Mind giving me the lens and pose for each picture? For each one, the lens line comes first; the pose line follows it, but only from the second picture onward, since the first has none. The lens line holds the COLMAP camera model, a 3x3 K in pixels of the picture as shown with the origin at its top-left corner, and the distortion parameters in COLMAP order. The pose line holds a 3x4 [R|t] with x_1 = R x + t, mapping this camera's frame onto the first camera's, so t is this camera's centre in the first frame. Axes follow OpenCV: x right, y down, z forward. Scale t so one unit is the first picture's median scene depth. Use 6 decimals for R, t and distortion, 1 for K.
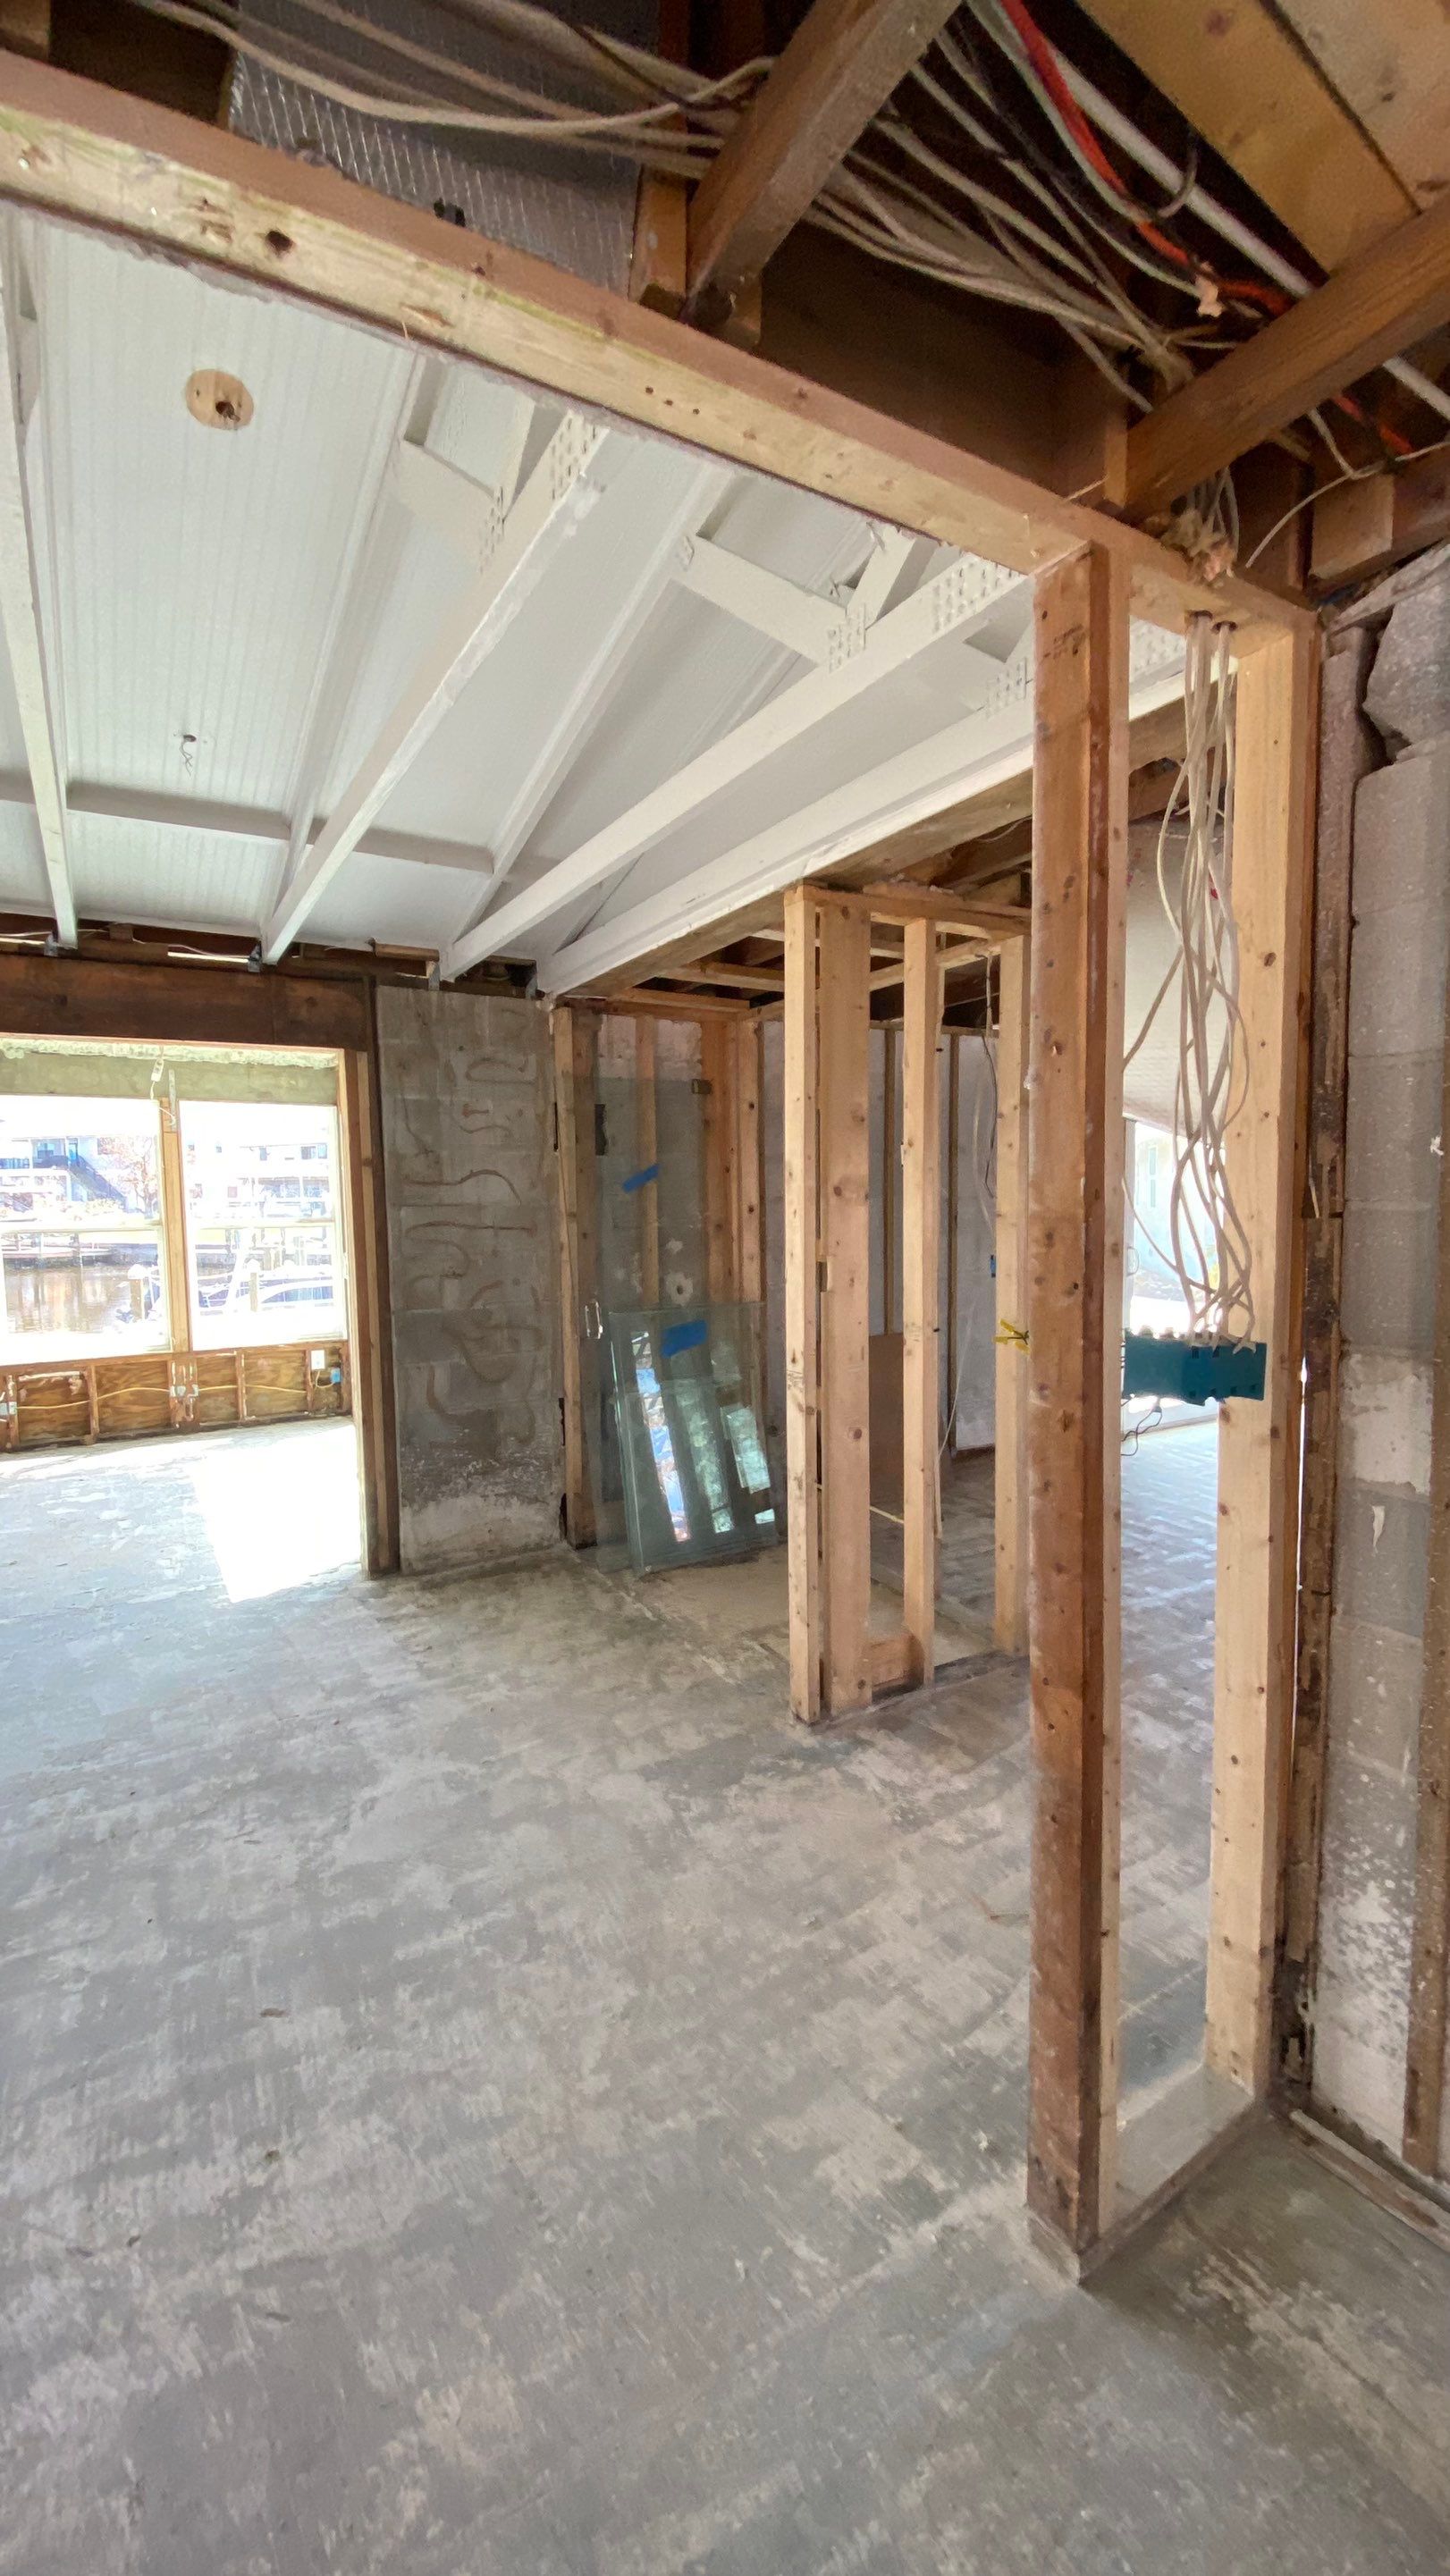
lens RADIAL K [[1051.8, 0, 727.0], [0, 1051.8, 1279.4], [0, 0, 1]] dist [0.018452, -0.018612]
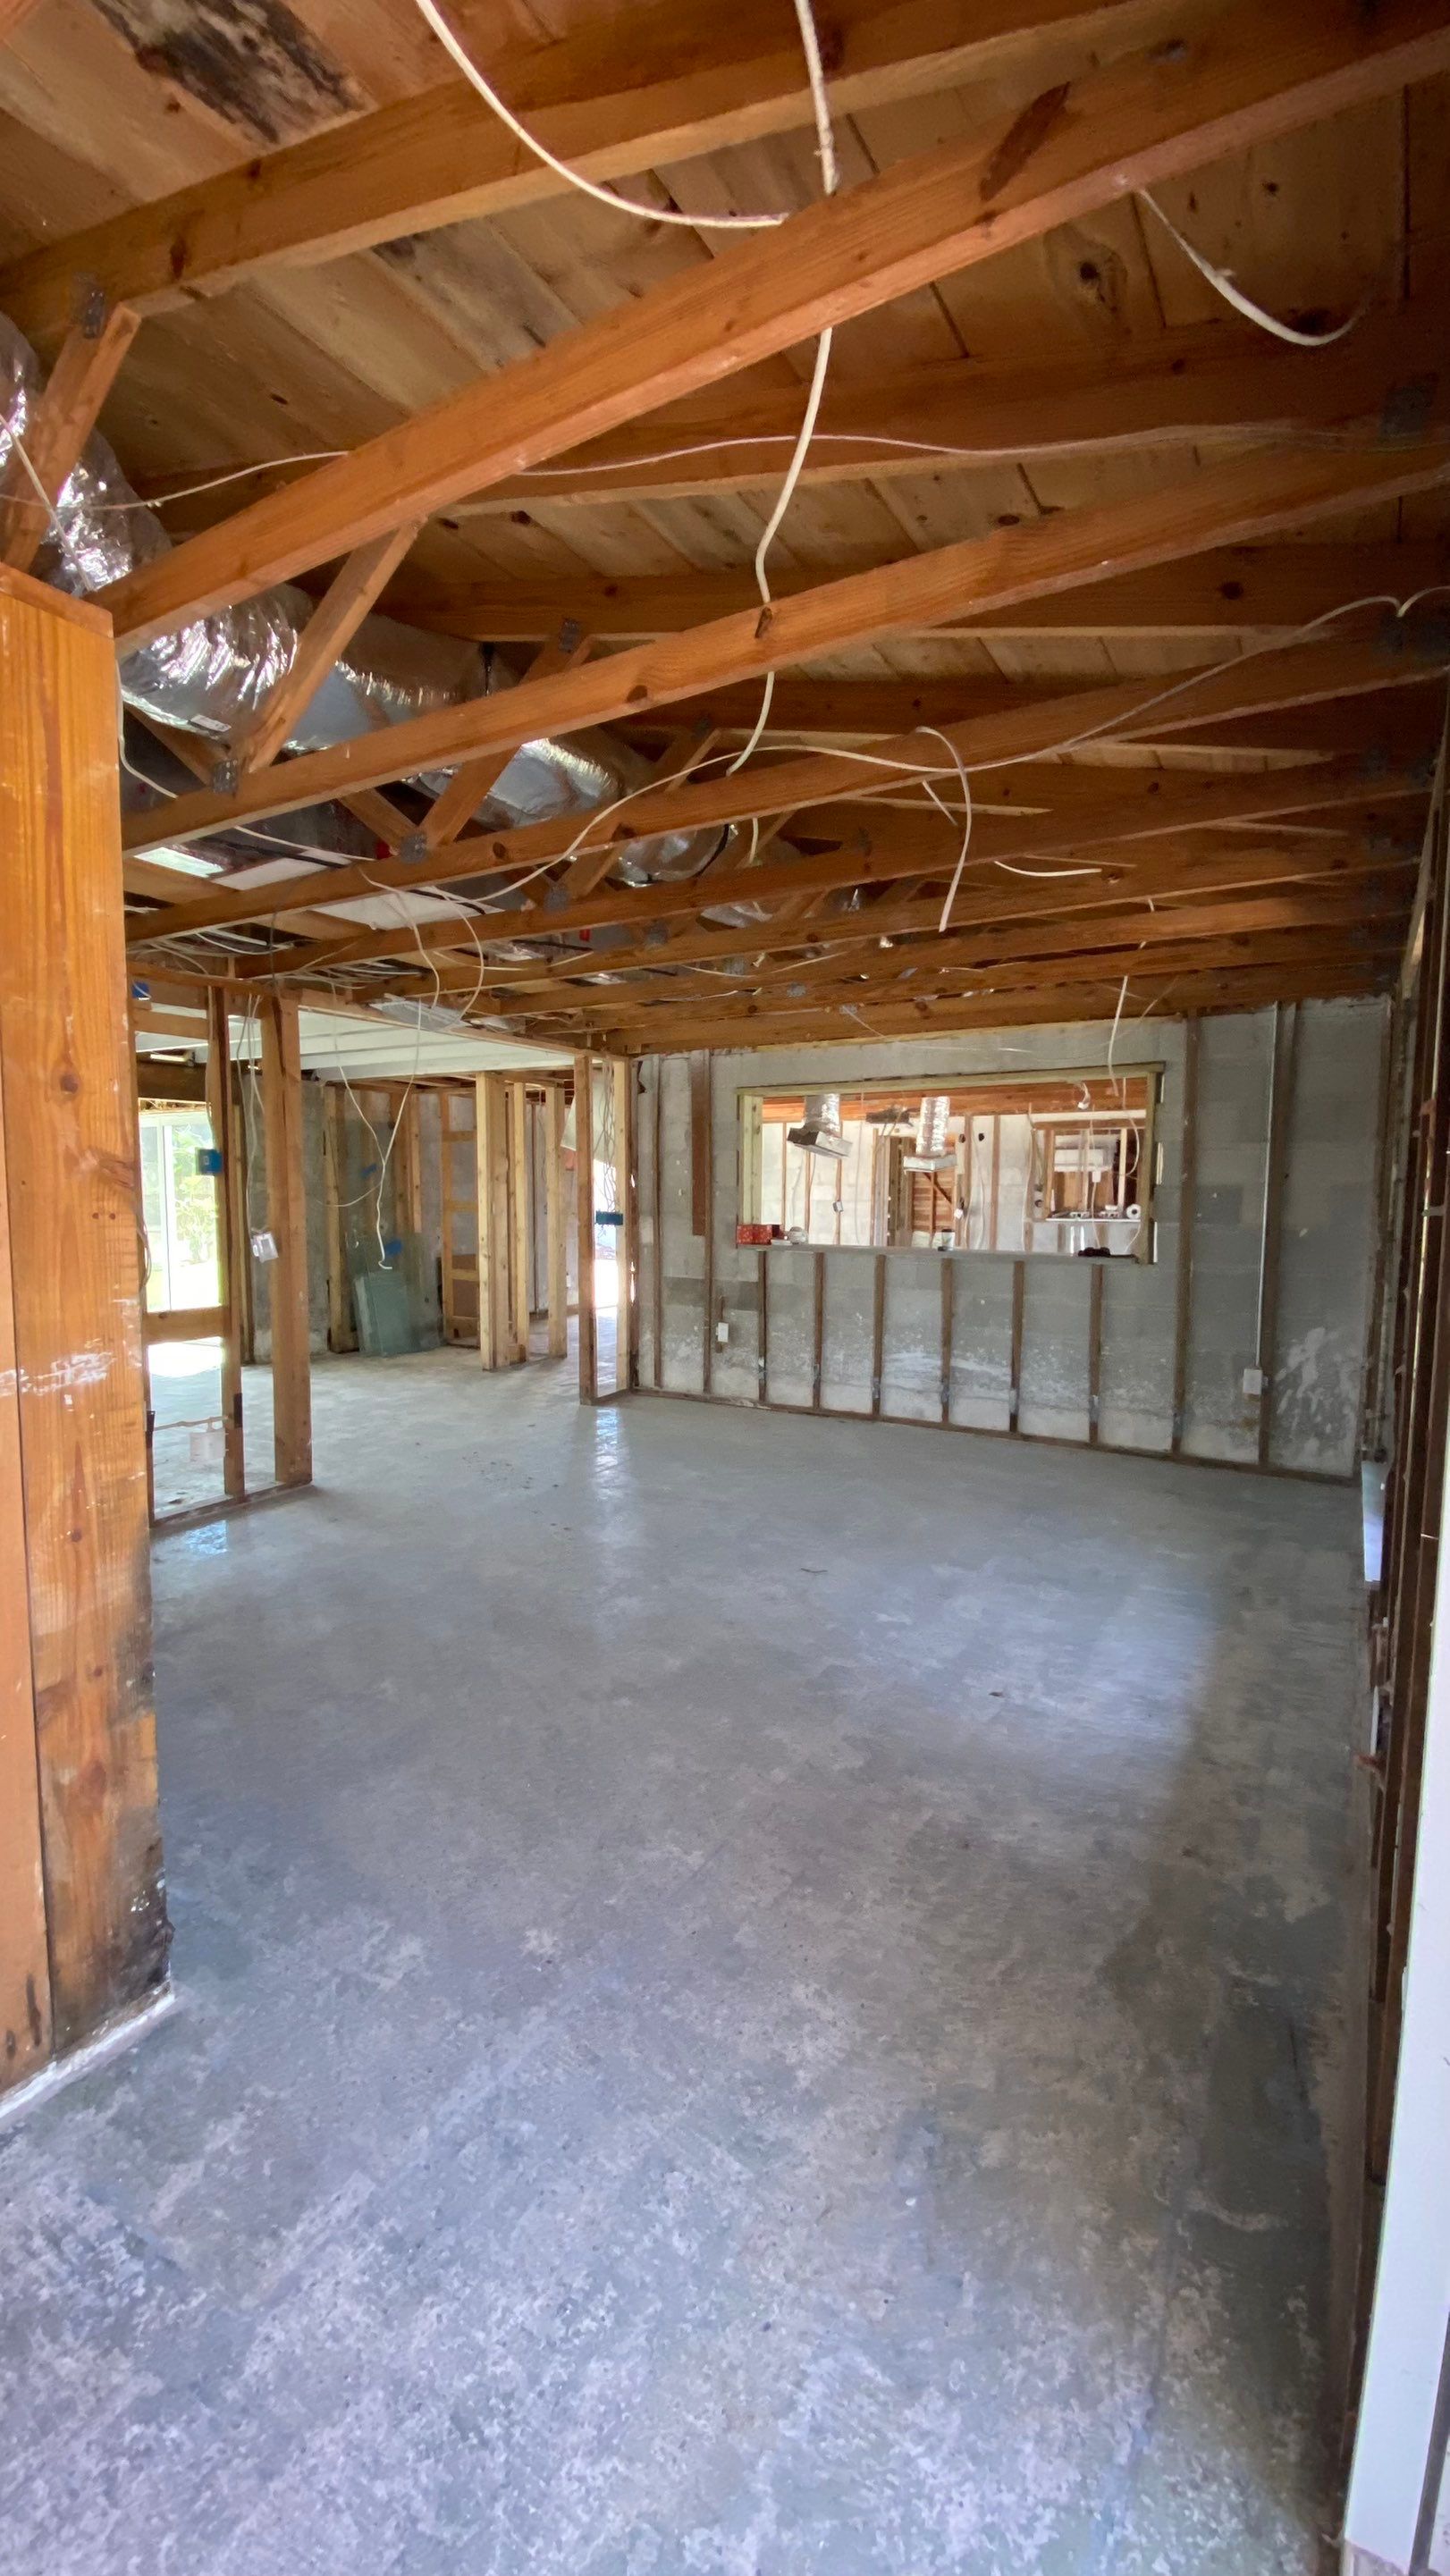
lens RADIAL K [[1051.8, 0, 727.0], [0, 1051.8, 1279.4], [0, 0, 1]] dist [0.018452, -0.018612]
pose [[0.879230, -0.027973, 0.475576, -0.698855], [0.022740, 0.999601, 0.016754, 0.152663], [-0.475855, -0.003916, 0.879515, -1.769259]]
